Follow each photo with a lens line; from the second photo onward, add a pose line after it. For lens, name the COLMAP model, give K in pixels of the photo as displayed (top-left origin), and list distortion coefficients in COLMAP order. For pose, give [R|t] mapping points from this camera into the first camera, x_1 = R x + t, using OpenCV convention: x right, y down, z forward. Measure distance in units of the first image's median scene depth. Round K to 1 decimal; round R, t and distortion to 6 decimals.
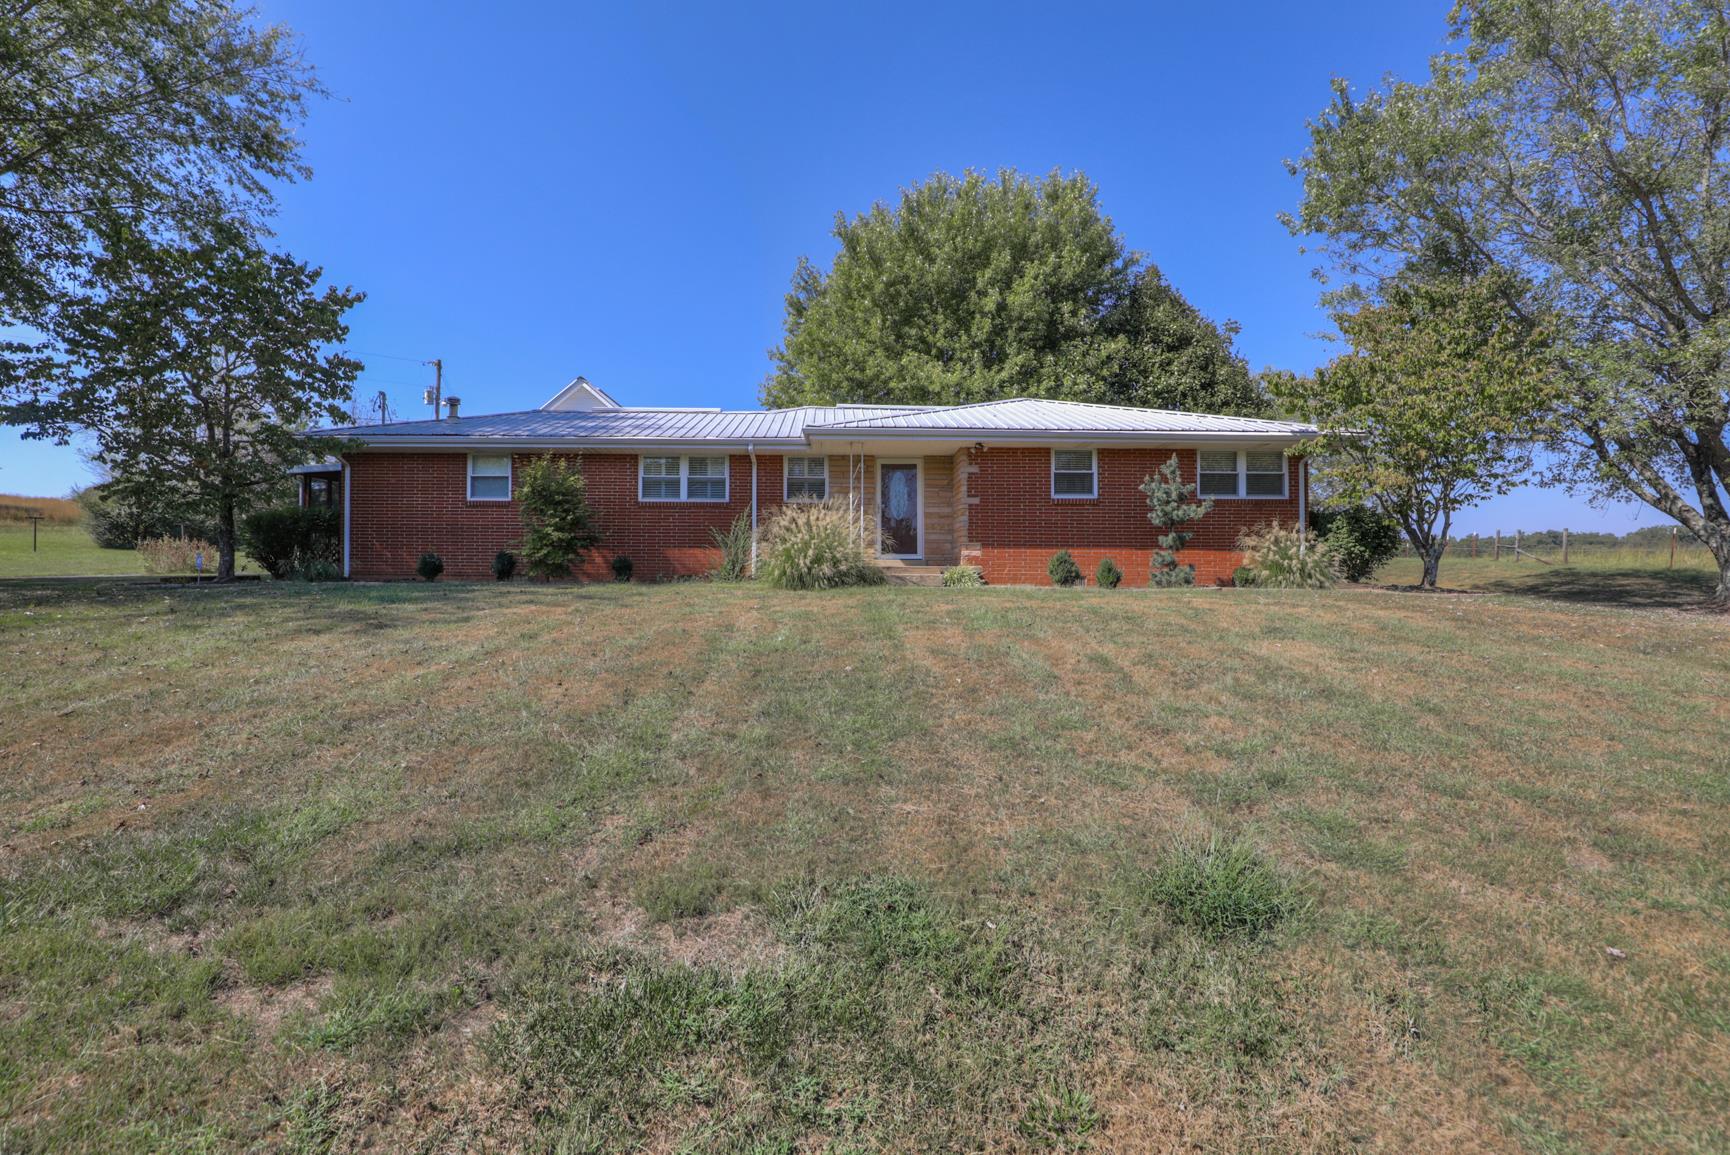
lens RADIAL K [[792.6, 0, 855.0], [0, 792.6, 566.6], [0, 0, 1]] dist [-0.036769, 0.006096]
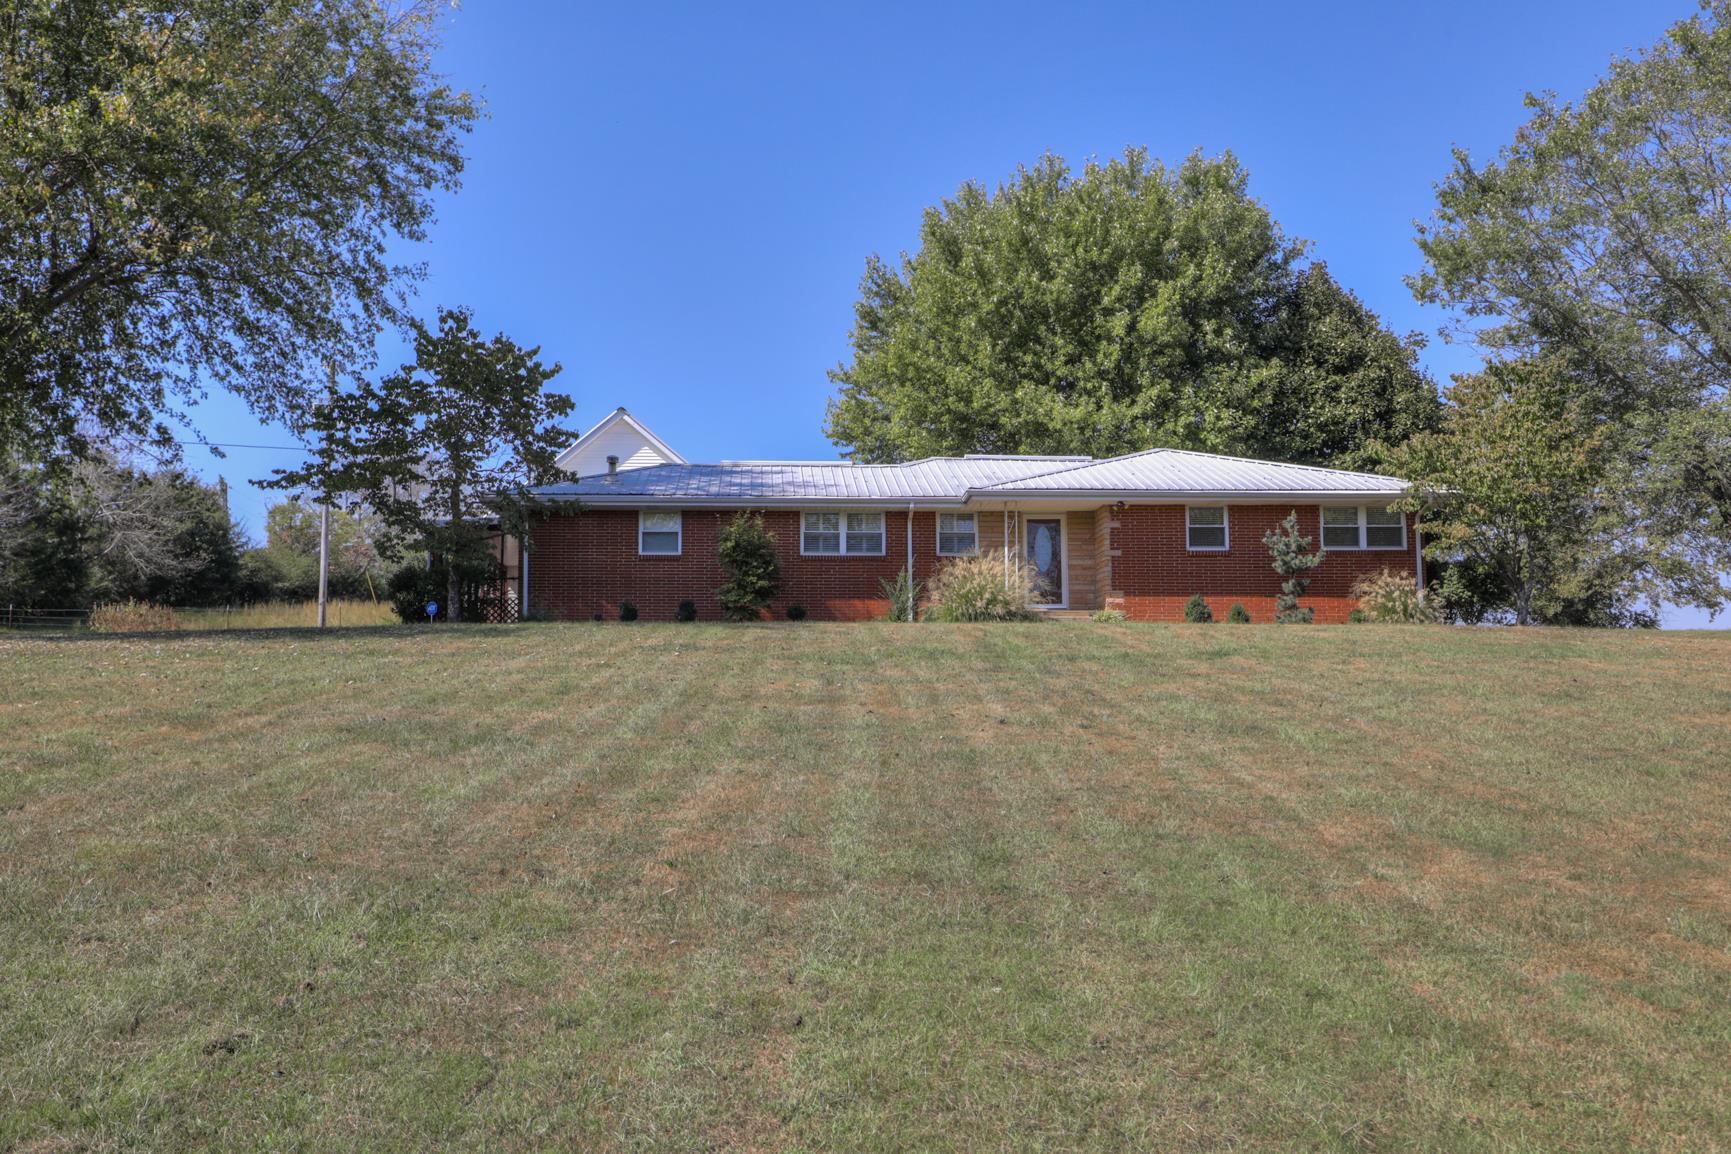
lens RADIAL K [[1410.5, 0, 865.5], [0, 1410.5, 577.0], [0, 0, 1]] dist [-0.003090, 0.002064]
pose [[0.999990, -0.003705, 0.002427, -0.110436], [0.003872, 0.997328, -0.072948, 0.049765], [-0.002151, 0.072956, 0.997333, -0.517094]]
